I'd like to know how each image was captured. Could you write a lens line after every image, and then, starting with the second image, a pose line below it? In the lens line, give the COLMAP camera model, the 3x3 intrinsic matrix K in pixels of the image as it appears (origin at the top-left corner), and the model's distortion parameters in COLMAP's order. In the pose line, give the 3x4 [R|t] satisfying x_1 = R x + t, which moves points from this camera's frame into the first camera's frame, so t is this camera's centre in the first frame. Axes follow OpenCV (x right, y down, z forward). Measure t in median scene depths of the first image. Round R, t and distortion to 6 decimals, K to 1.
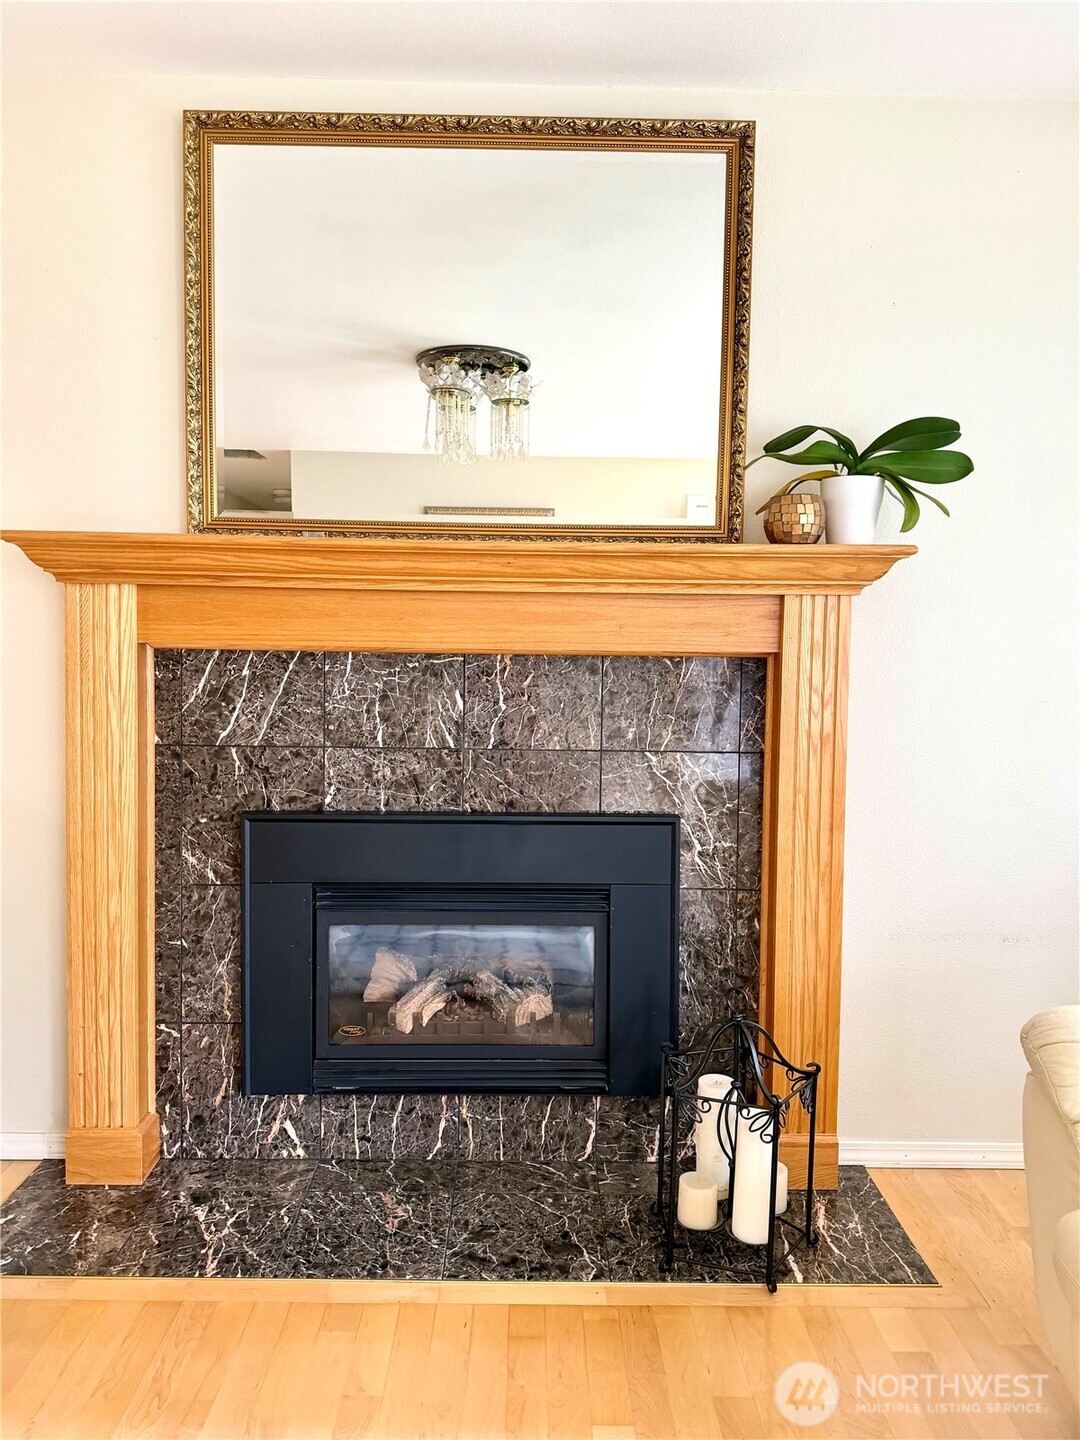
lens RADIAL K [[1040.0, 0, 540.0], [0, 1040.0, 720.0], [0, 0, 1]] dist [0.112605, -0.169064]
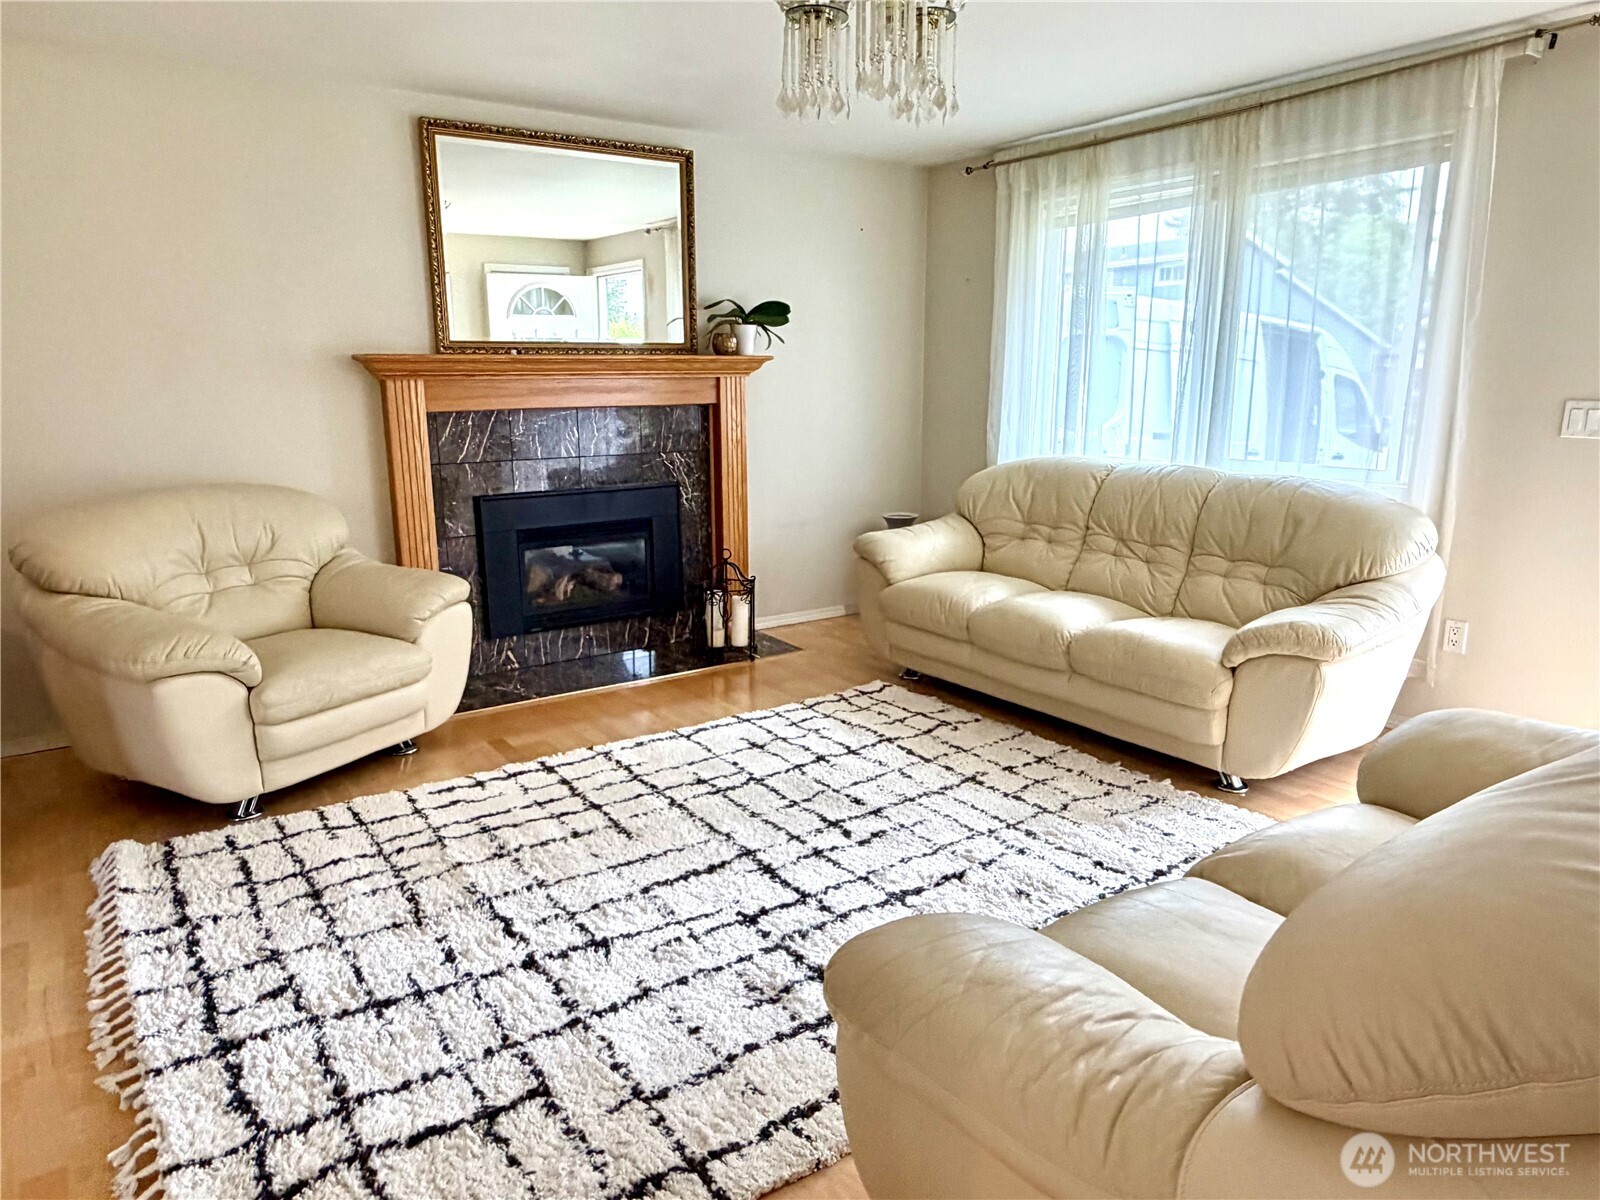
lens RADIAL K [[1024.0, 0, 800.0], [0, 1024.0, 600.0], [0, 0, 1]] dist [-0.001256, -0.000383]
pose [[0.824206, -0.139742, 0.548777, -0.863540], [0.046169, 0.982431, 0.180827, -0.039040], [-0.564405, -0.123702, 0.816177, -0.901631]]
